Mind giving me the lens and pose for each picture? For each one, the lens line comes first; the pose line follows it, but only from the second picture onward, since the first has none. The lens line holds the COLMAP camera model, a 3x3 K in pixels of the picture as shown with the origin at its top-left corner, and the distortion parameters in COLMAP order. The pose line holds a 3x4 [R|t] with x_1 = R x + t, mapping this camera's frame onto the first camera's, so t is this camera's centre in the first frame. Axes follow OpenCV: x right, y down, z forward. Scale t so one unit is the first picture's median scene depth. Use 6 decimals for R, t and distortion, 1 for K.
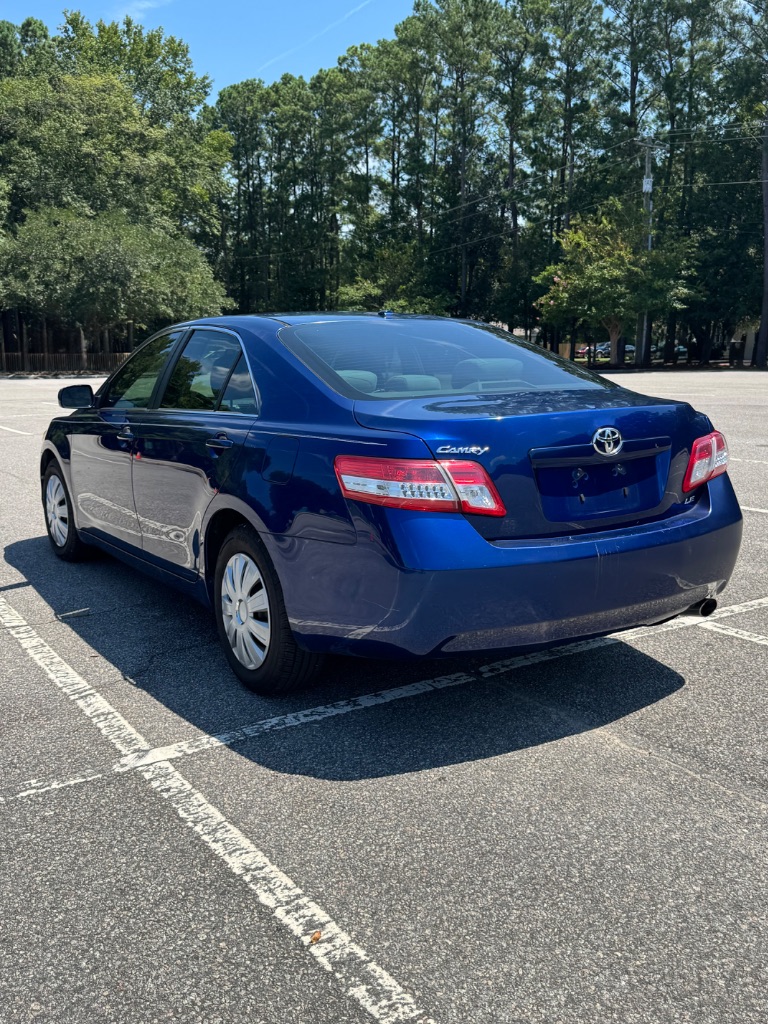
lens RADIAL K [[967.1, 0, 390.4], [0, 967.1, 508.0], [0, 0, 1]] dist [0.121608, -0.218910]
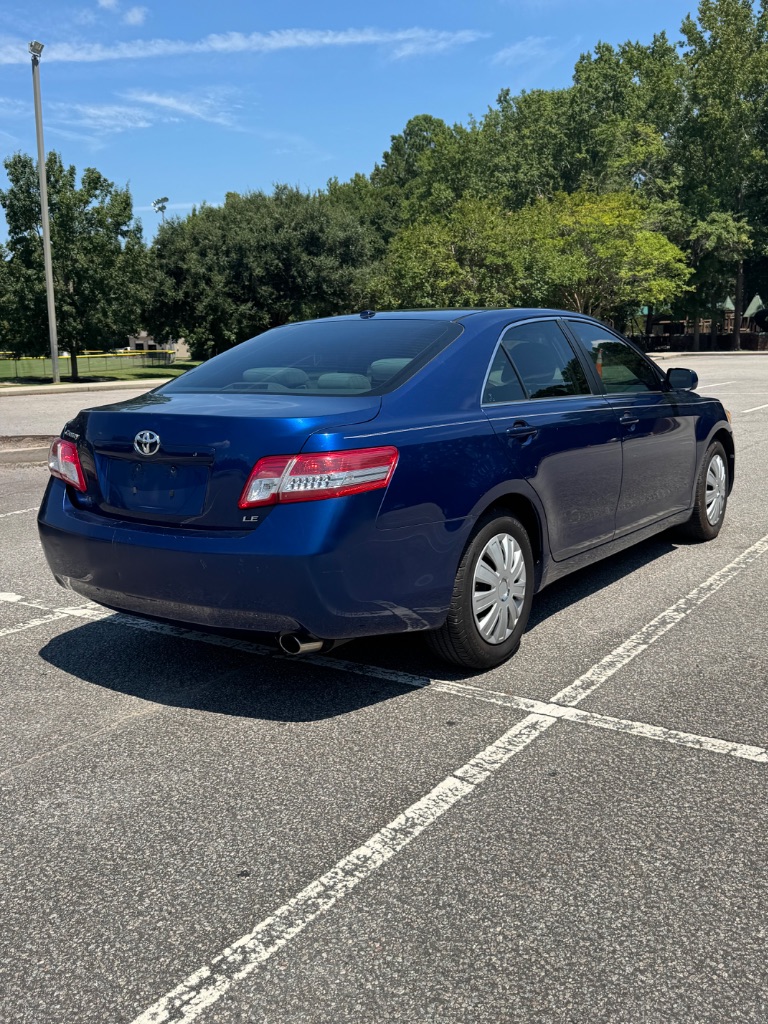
lens RADIAL K [[967.1, 0, 390.4], [0, 967.1, 508.0], [0, 0, 1]] dist [0.121608, -0.218910]
pose [[0.377325, 0.167216, -0.910859, 1.060513], [-0.134224, 0.983053, 0.124866, -0.135214], [0.916302, 0.075144, 0.393375, 0.657915]]
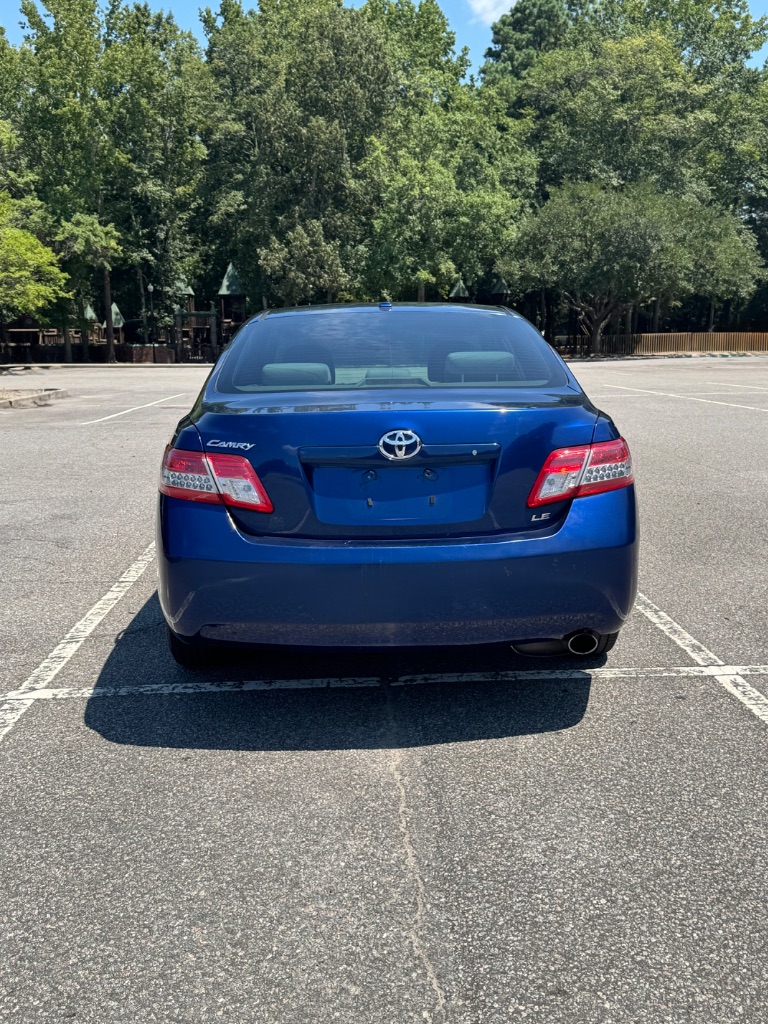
lens RADIAL K [[1060.7, 0, 397.7], [0, 1060.7, 515.3], [0, 0, 1]] dist [0.126948, -0.235994]
pose [[0.862414, 0.087296, -0.498619, 0.588854], [-0.081670, 0.996108, 0.033138, -0.027393], [0.499571, 0.012144, 0.866188, 0.088499]]
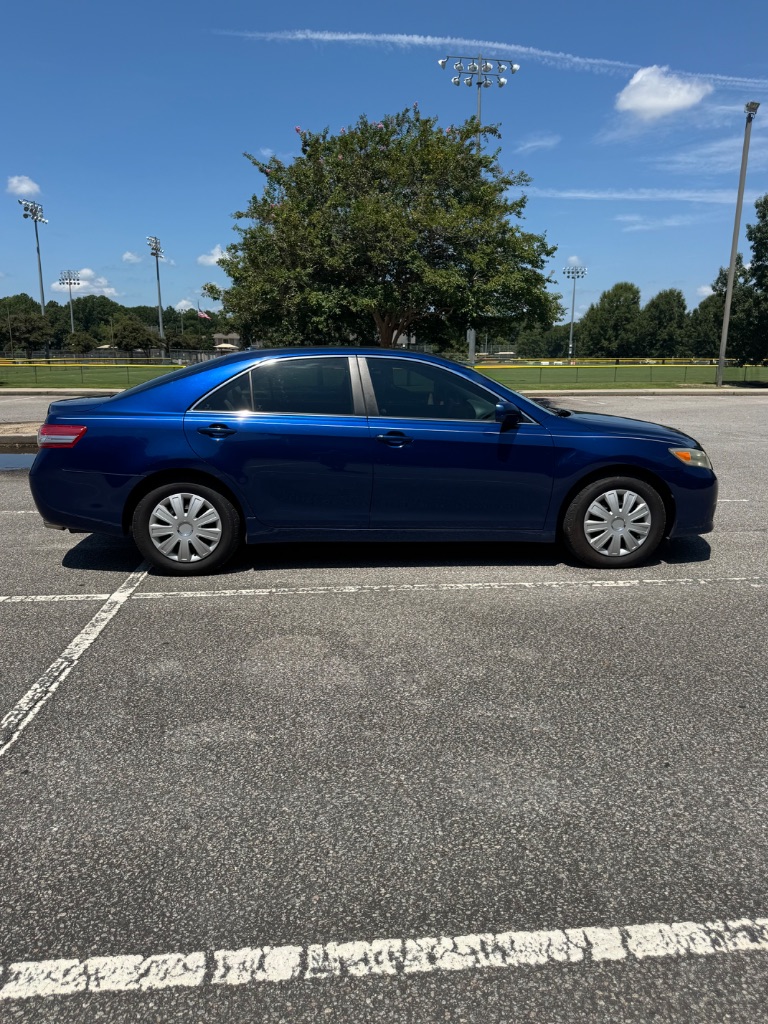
lens RADIAL K [[783.1, 0, 384.0], [0, 783.1, 512.0], [0, 0, 1]] dist [0.068330, -0.095496]
pose [[-0.496579, 0.186836, -0.847645, 1.117613], [-0.134912, 0.948077, 0.288009, -0.370679], [0.857443, 0.257377, -0.445589, 1.960506]]
